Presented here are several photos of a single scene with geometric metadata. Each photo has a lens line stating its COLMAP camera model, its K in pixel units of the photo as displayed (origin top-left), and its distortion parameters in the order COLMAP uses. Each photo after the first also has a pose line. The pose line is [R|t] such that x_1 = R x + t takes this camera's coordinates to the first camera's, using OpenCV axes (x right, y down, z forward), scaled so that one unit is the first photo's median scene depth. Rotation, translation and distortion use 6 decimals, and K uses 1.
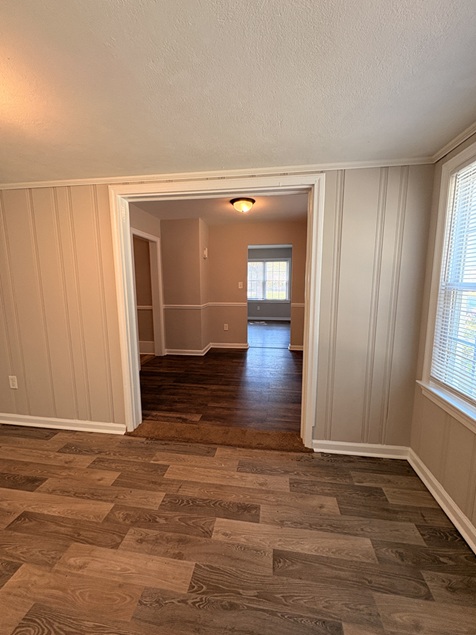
lens RADIAL K [[251.4, 0, 237.9], [0, 251.4, 322.5], [0, 0, 1]] dist [0.000294, -0.000062]
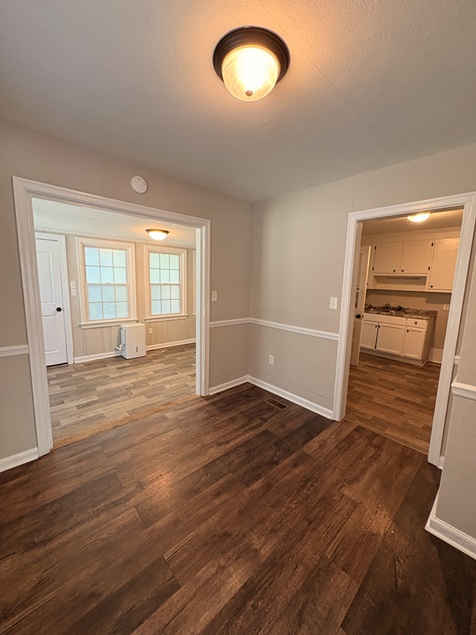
lens RADIAL K [[251.4, 0, 237.4], [0, 251.4, 317.3], [0, 0, 1]] dist [0.000294, -0.000062]
pose [[-0.623493, 0.104424, -0.774824, 0.584427], [-0.144149, 0.958696, 0.245200, -0.432012], [0.768425, 0.264571, -0.582687, 2.288337]]
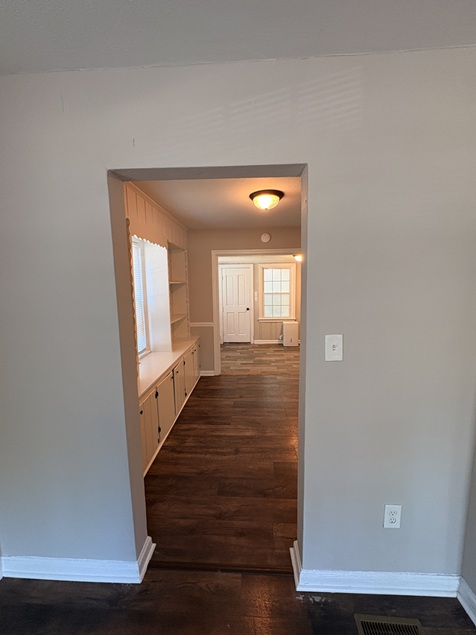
lens RADIAL K [[251.4, 0, 234.8], [0, 251.4, 317.0], [0, 0, 1]] dist [0.000294, -0.000062]
pose [[-0.996588, 0.036241, -0.074157, 0.313221], [0.014110, 0.960027, 0.279552, -0.633020], [0.081324, 0.277551, -0.957263, 3.239545]]
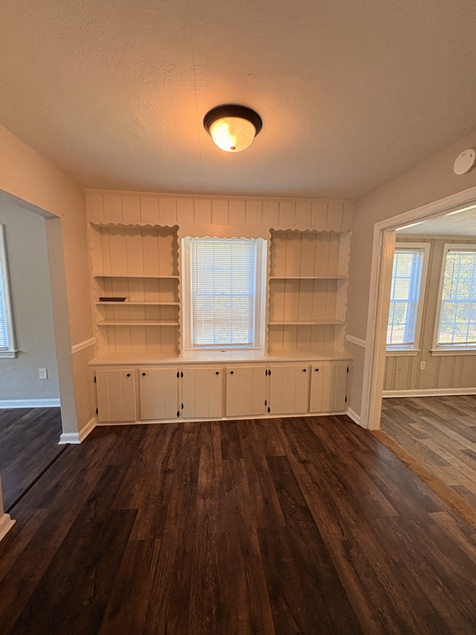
lens RADIAL K [[251.4, 0, 236.3], [0, 251.4, 317.2], [0, 0, 1]] dist [0.000294, -0.000062]
pose [[-0.242382, -0.117102, 0.963088, -0.797178], [0.143892, 0.977371, 0.155052, -0.410180], [-0.959451, 0.176163, -0.220048, 2.063100]]
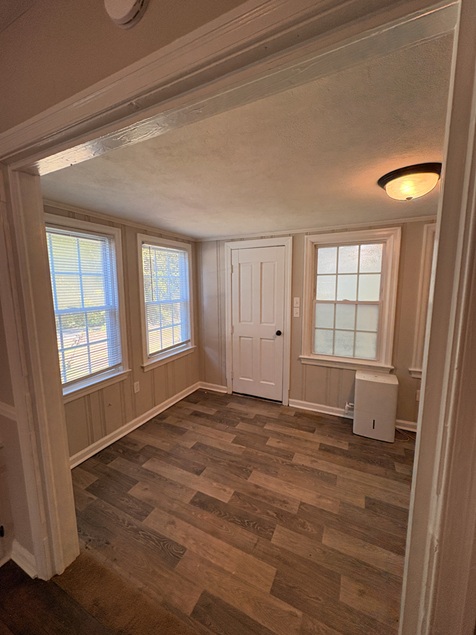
lens RADIAL K [[251.4, 0, 236.1], [0, 251.4, 317.9], [0, 0, 1]] dist [0.000294, -0.000062]
pose [[-0.951440, -0.021938, 0.307052, -0.377336], [0.063748, 0.961794, 0.266249, -0.317126], [-0.301162, 0.272894, -0.913690, 1.451469]]
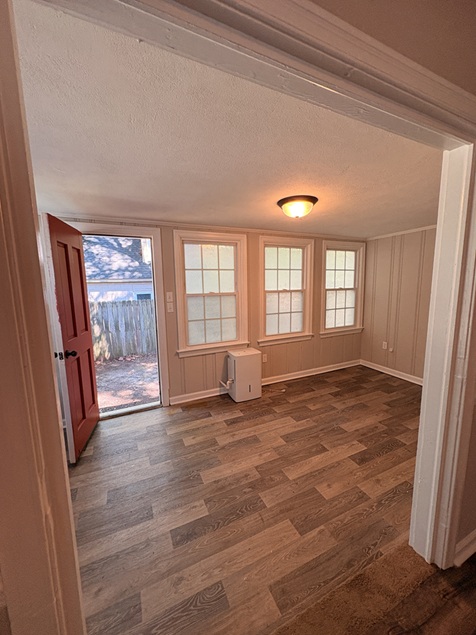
lens RADIAL K [[251.4, 0, 238.4], [0, 251.4, 318.9], [0, 0, 1]] dist [0.000294, -0.000062]
pose [[-0.833216, 0.099140, -0.543987, 0.258687], [-0.069358, 0.957287, 0.280698, -0.299067], [0.548580, 0.271612, -0.790751, 1.348821]]
